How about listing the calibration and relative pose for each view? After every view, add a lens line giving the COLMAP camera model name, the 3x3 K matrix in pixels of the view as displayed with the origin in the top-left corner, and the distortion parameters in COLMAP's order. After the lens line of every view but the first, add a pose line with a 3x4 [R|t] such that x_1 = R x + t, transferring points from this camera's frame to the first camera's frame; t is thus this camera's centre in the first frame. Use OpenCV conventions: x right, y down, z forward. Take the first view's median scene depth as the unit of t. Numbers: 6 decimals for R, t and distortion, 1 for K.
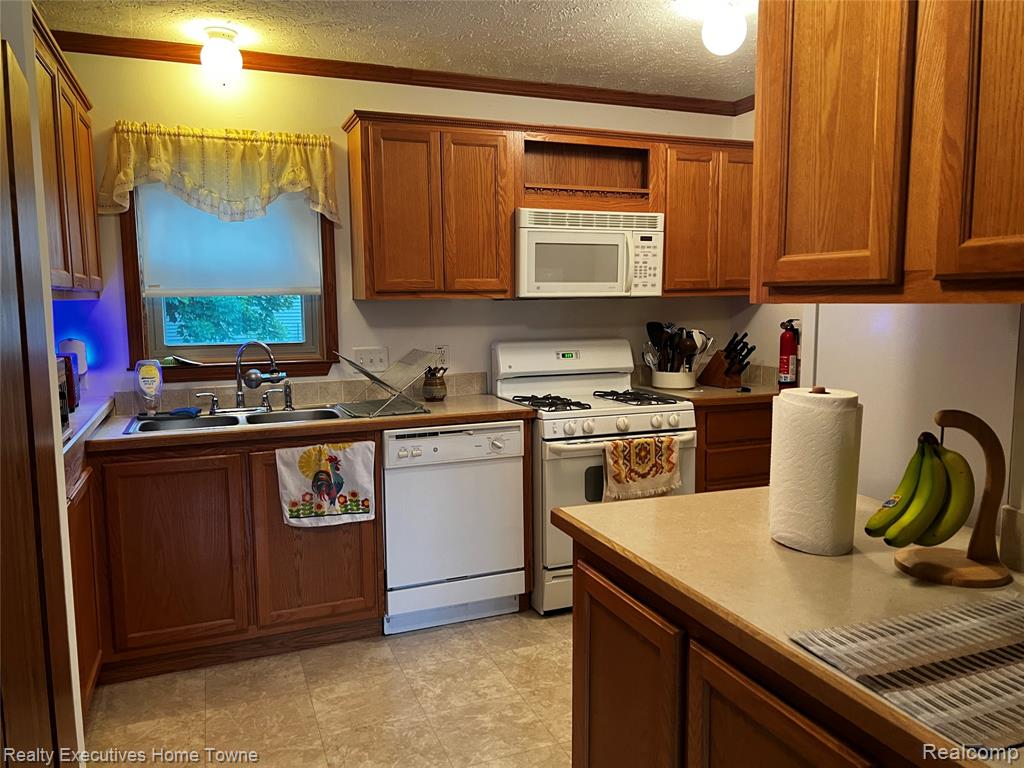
lens RADIAL K [[776.7, 0, 512.6], [0, 776.7, 386.7], [0, 0, 1]] dist [0.006576, -0.028030]
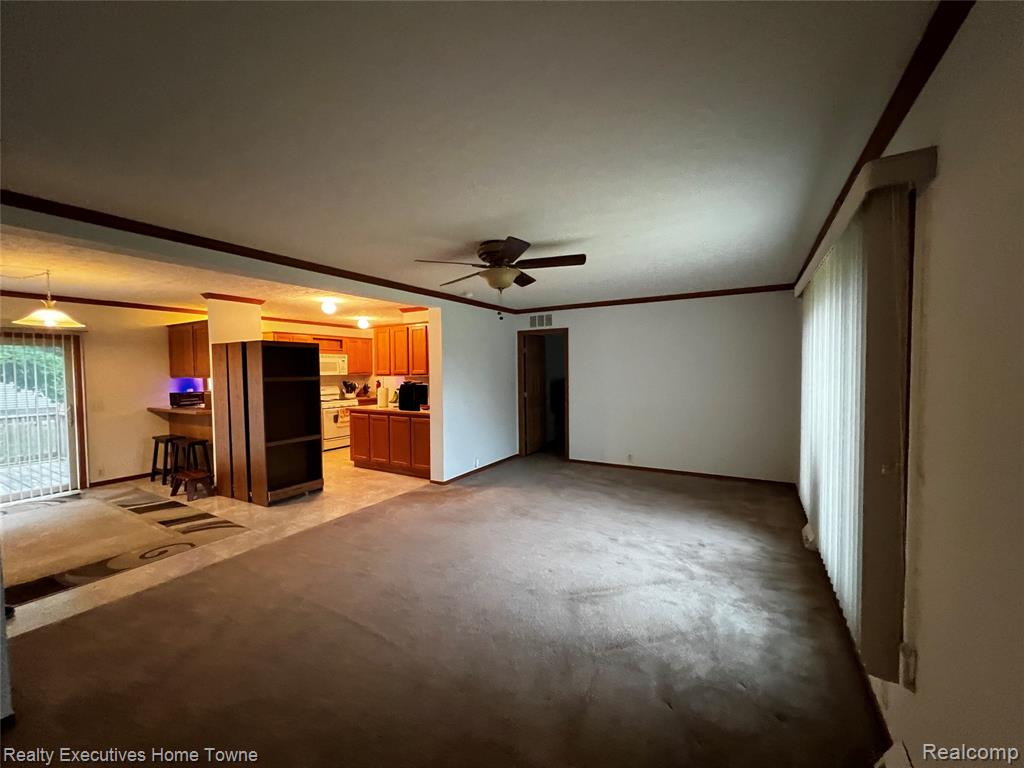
lens RADIAL K [[412.4, 0, 506.8], [0, 412.4, 380.4], [0, 0, 1]] dist [-0.000481, -0.000068]
pose [[0.797359, -0.020265, 0.603165, -0.449955], [0.076115, 0.994832, -0.067197, 0.123180], [-0.598686, 0.099490, 0.794781, -1.227411]]
